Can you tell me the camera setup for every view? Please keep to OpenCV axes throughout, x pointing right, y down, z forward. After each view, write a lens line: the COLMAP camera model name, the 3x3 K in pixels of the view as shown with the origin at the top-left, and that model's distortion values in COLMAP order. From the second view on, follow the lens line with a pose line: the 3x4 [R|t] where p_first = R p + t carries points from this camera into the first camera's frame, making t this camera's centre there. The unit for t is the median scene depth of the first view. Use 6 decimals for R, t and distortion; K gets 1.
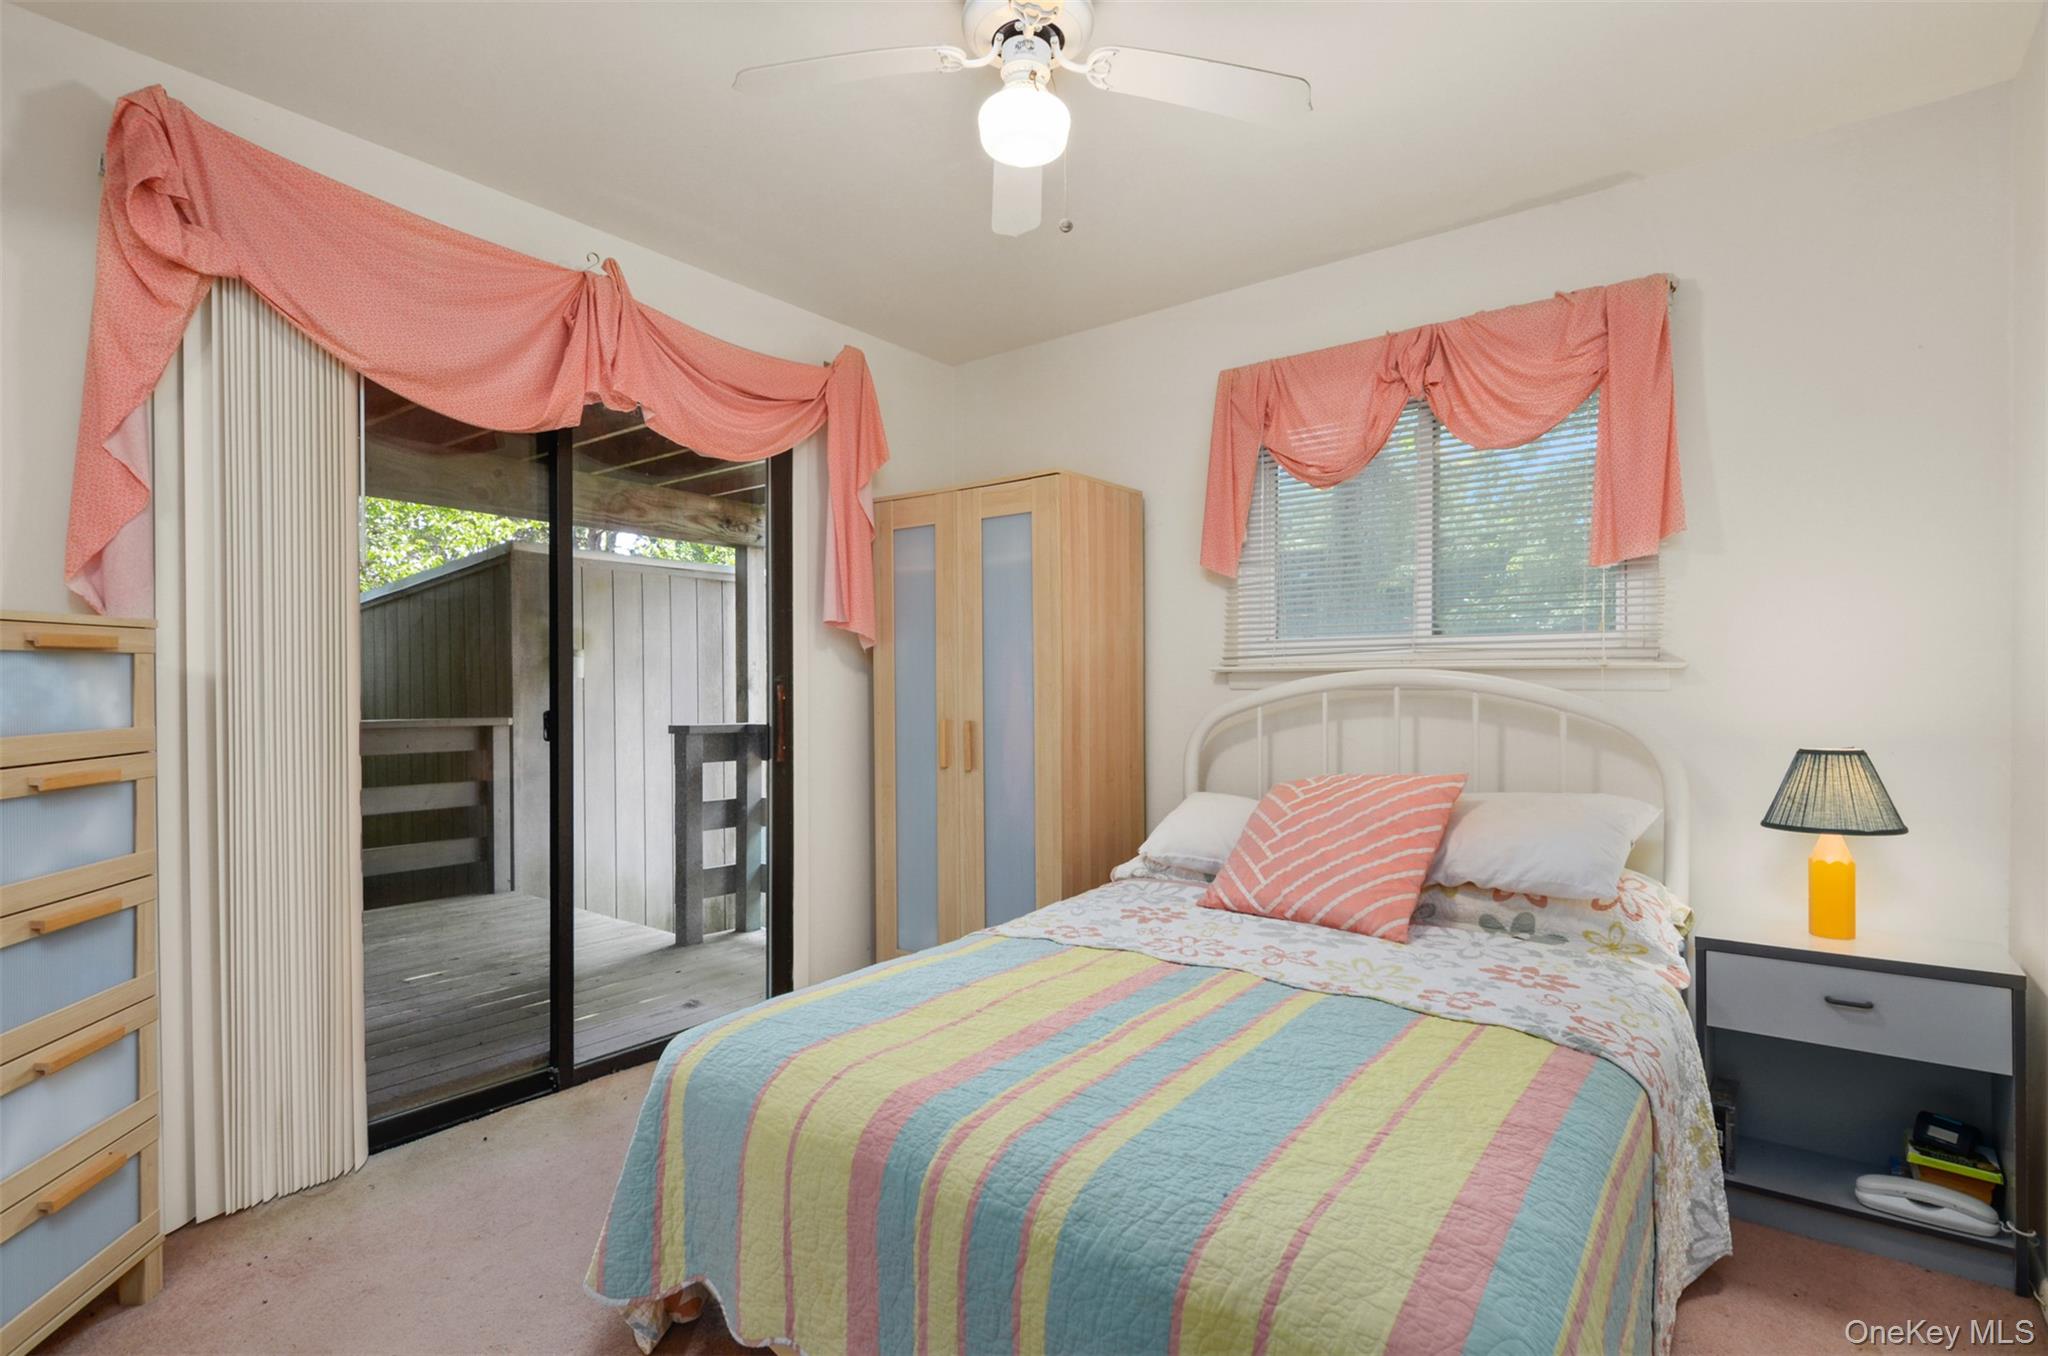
lens RADIAL K [[999.2, 0, 1031.8], [0, 999.2, 692.2], [0, 0, 1]] dist [-0.000480, -0.000443]
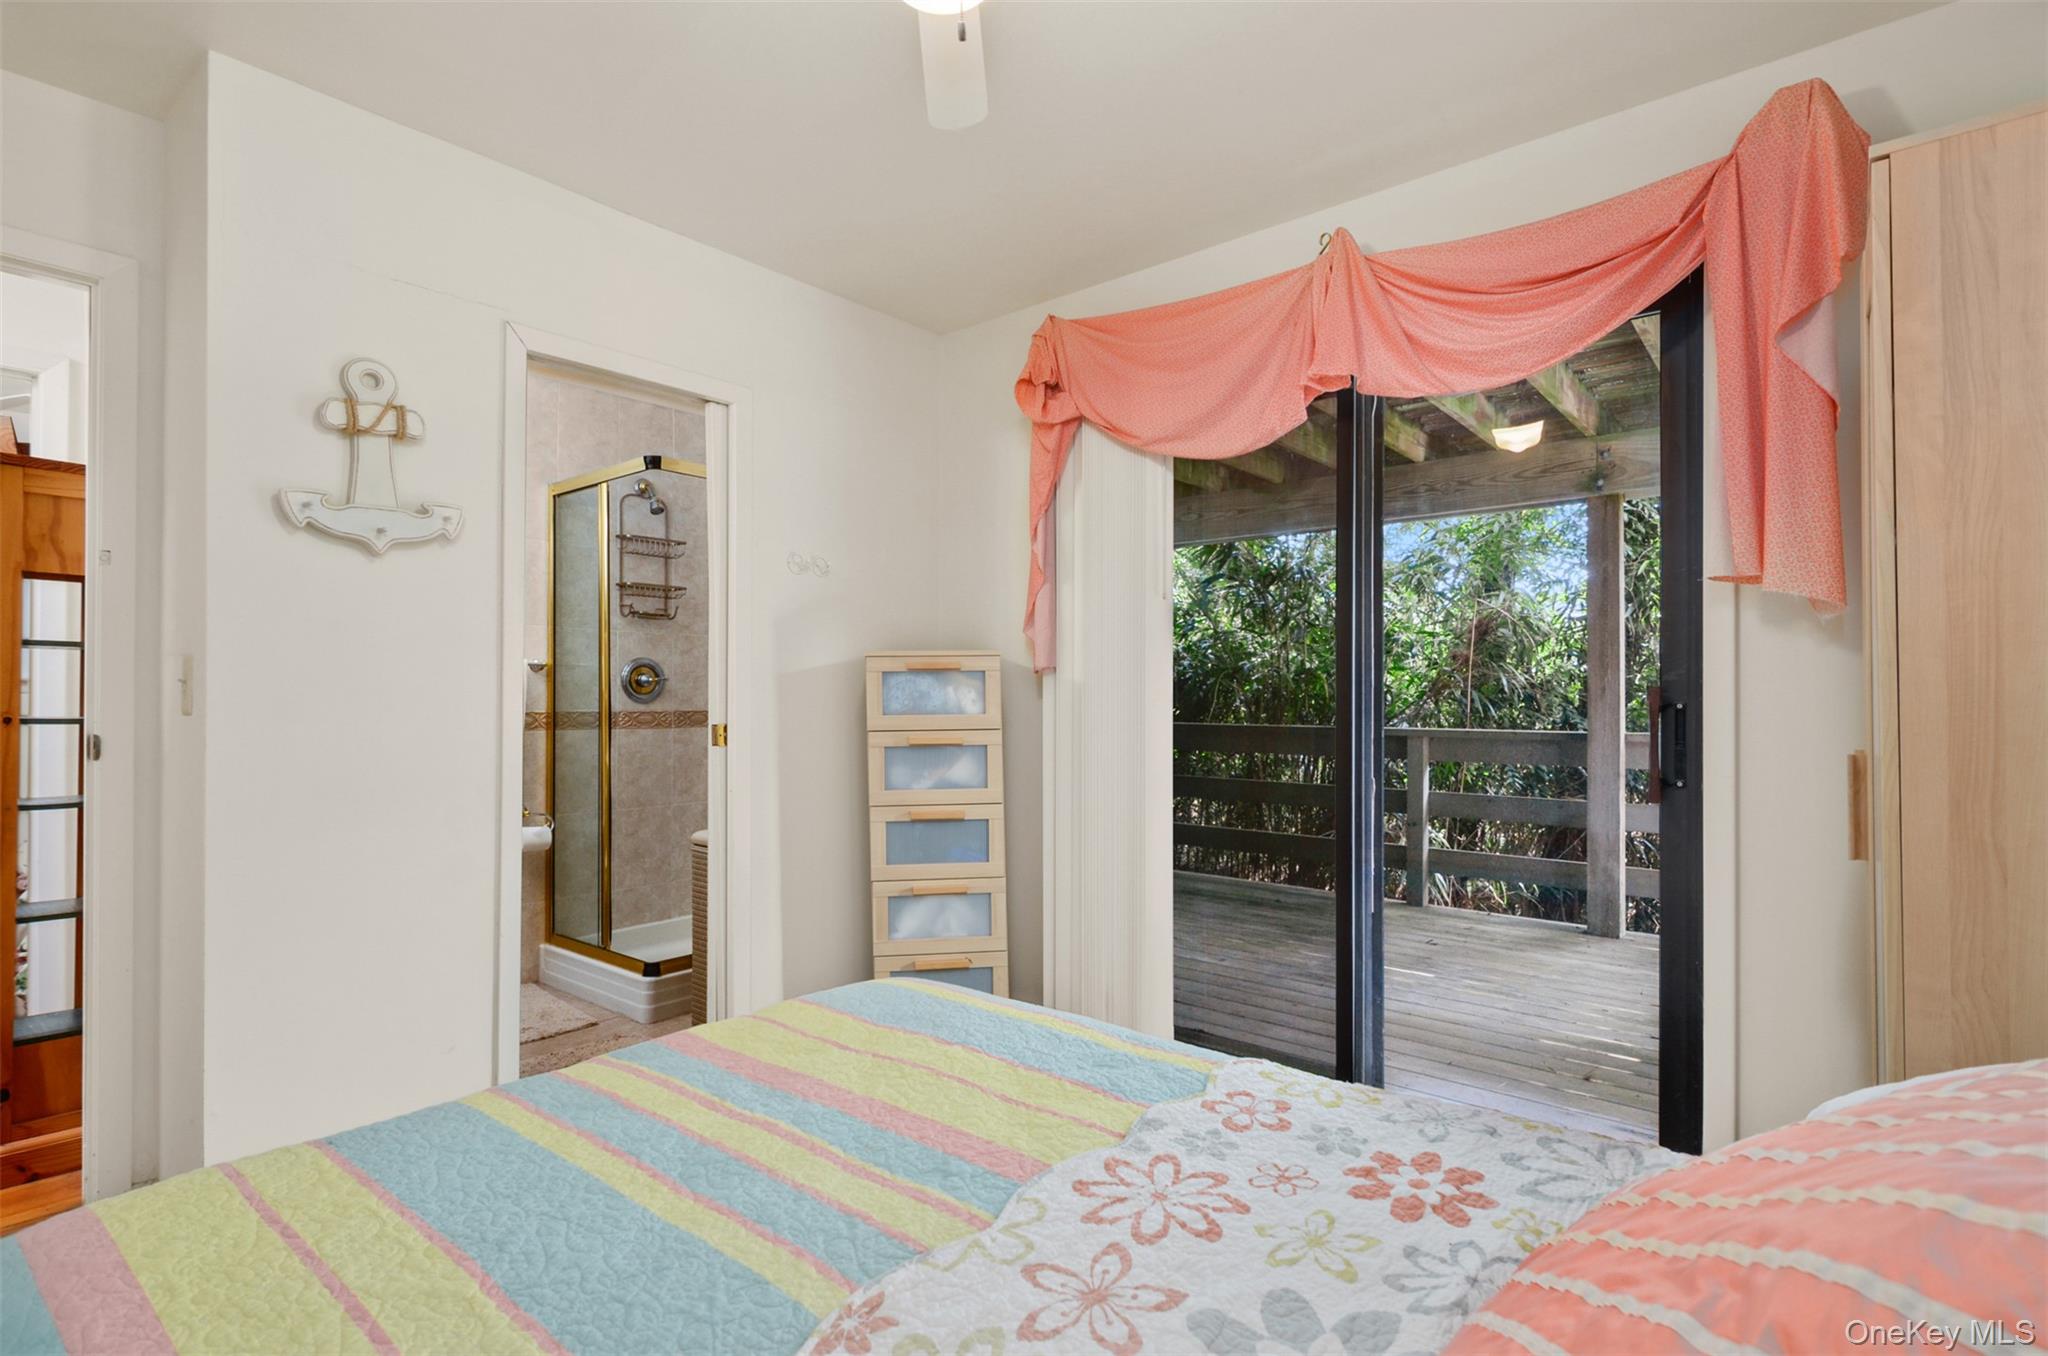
lens RADIAL K [[999.2, 0, 1034.5], [0, 999.2, 668.9], [0, 0, 1]] dist [-0.000480, -0.000443]
pose [[-0.024426, -0.004588, -0.999691, 0.641501], [-0.008127, 0.999957, -0.004391, -0.016632], [0.999669, 0.008017, -0.024462, 0.895395]]
